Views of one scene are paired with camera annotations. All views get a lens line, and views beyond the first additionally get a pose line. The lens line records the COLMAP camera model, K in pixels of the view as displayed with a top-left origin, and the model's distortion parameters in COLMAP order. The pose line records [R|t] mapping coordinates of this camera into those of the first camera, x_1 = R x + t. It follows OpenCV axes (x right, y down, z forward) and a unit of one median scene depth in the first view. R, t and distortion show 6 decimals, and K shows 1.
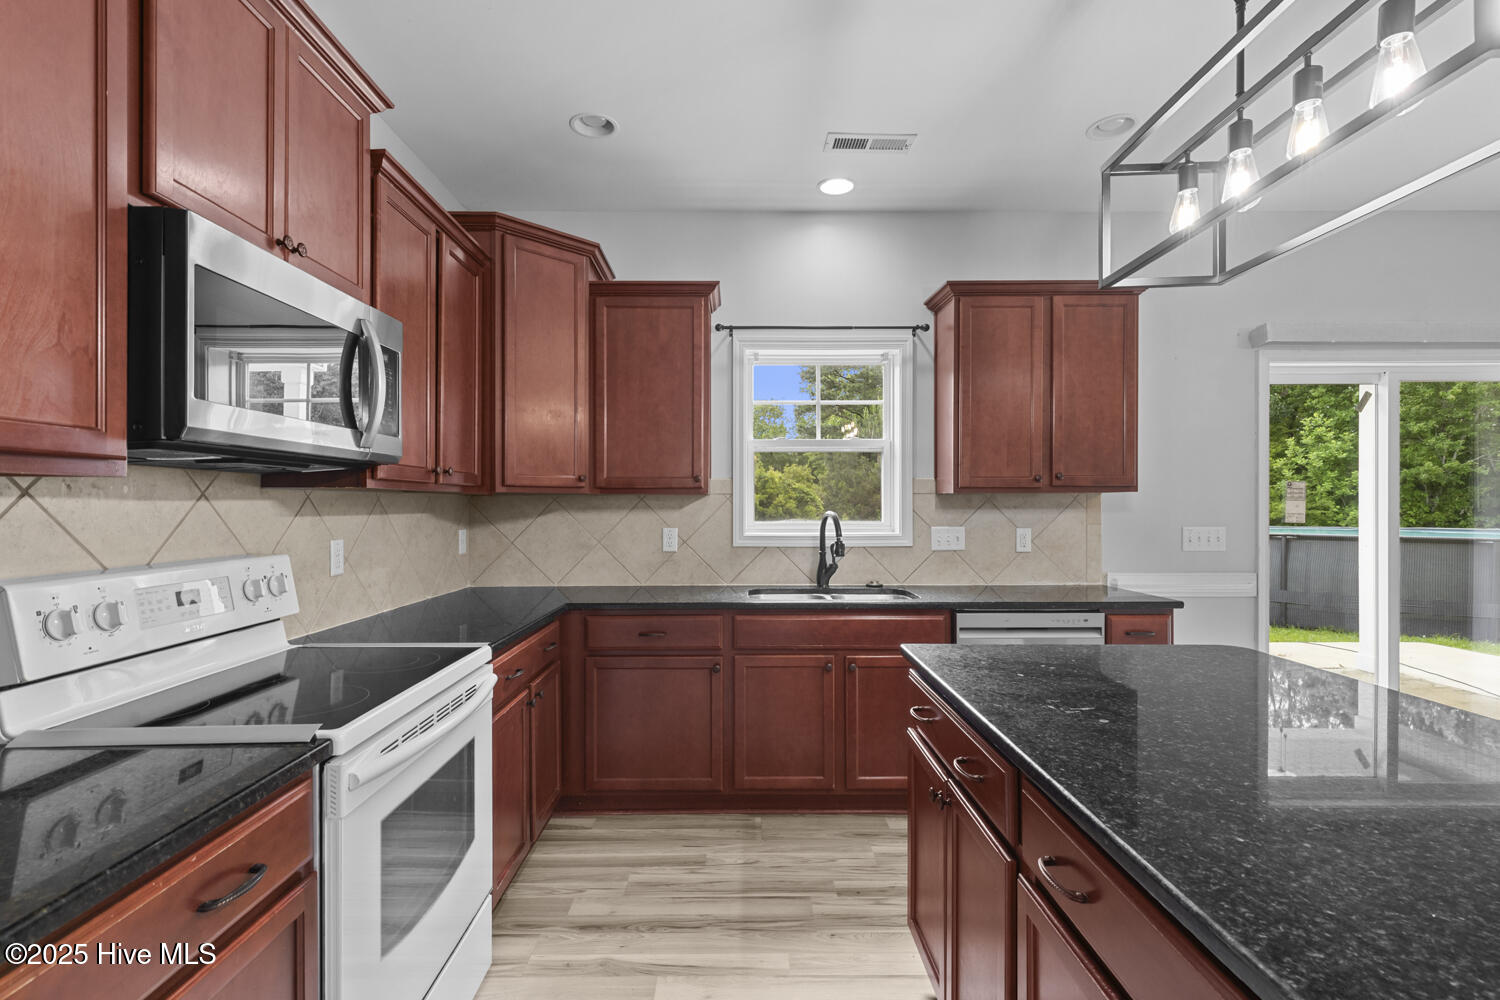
lens RADIAL K [[701.1, 0, 729.9], [0, 701.1, 504.4], [0, 0, 1]] dist [0.000712, -0.000092]
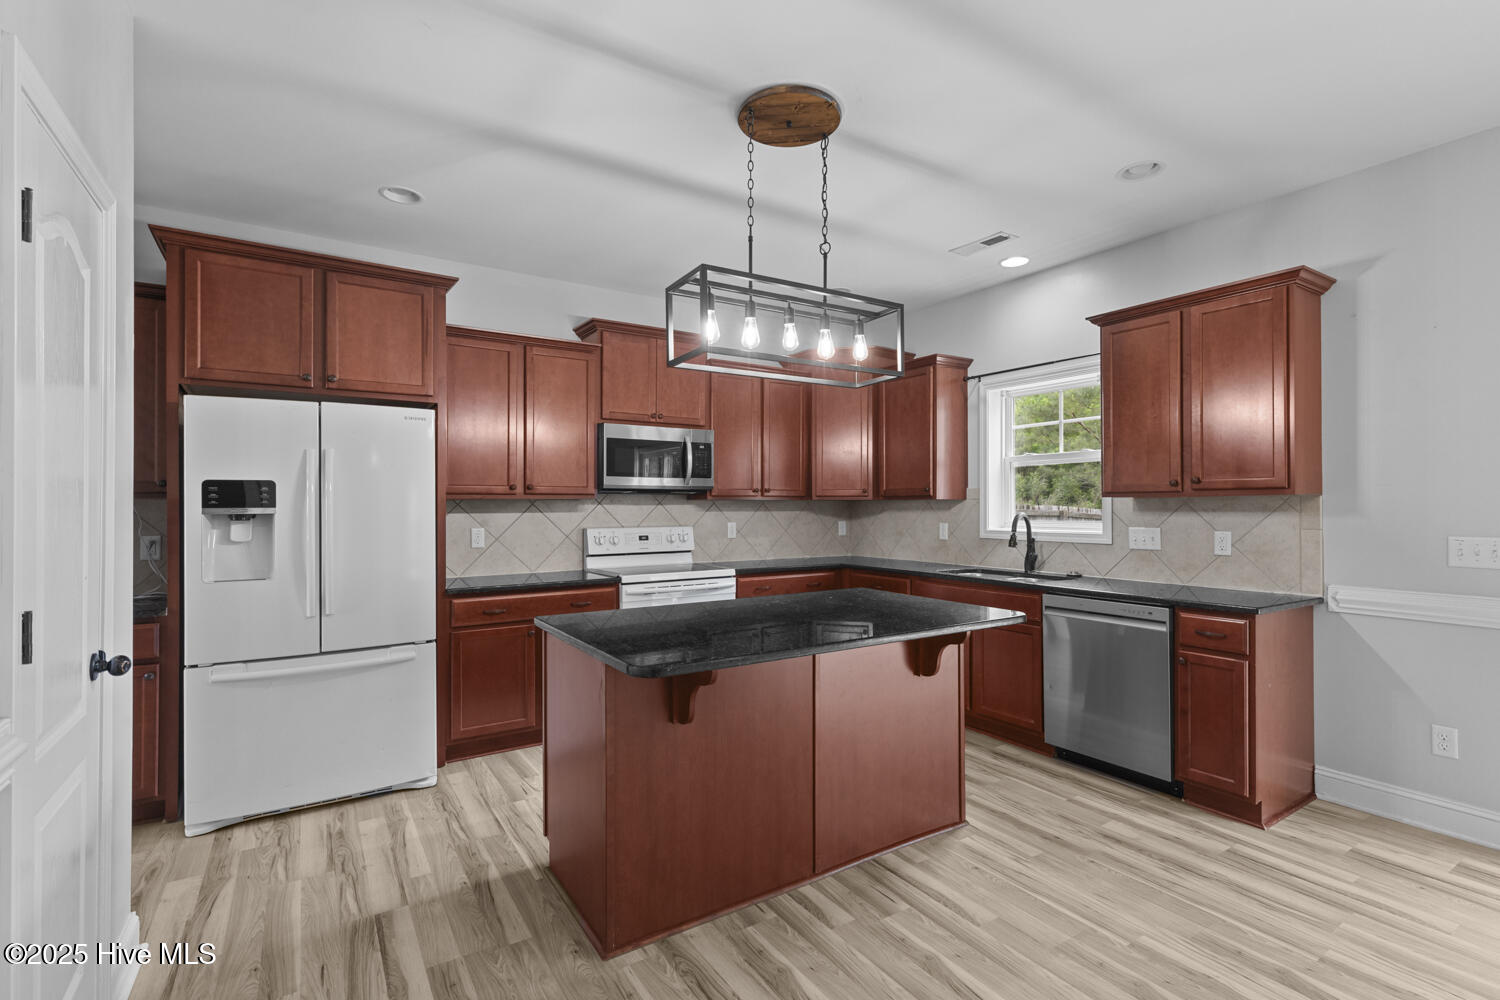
lens RADIAL K [[683.4, 0, 748.8], [0, 683.4, 498.4], [0, 0, 1]] dist [0.001824, -0.000345]
pose [[0.540980, -0.008144, -0.840996, 0.893339], [-0.000114, 0.999952, -0.009757, -0.003156], [0.841036, 0.005374, 0.540953, -0.088871]]
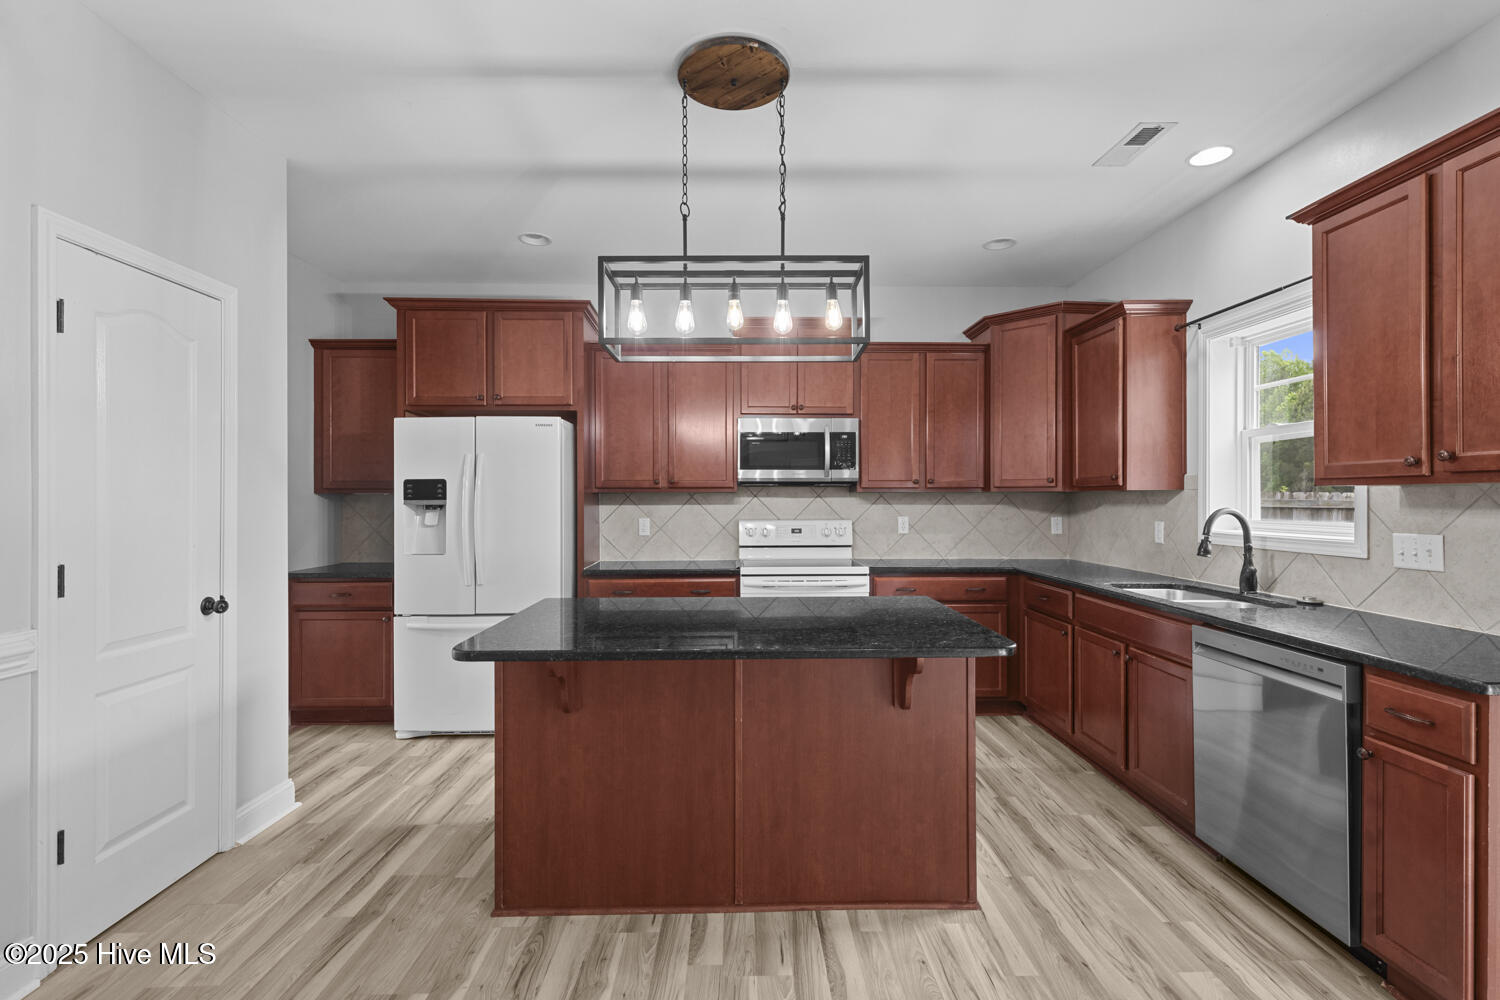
lens RADIAL K [[675.0, 0, 754.1], [0, 675.0, 494.9], [0, 0, 1]] dist [0.001083, -0.000460]
pose [[0.025733, -0.003998, -0.999661, 0.968058], [0.000172, 0.999992, -0.003995, -0.003377], [0.999669, -0.000069, 0.025733, 0.354163]]
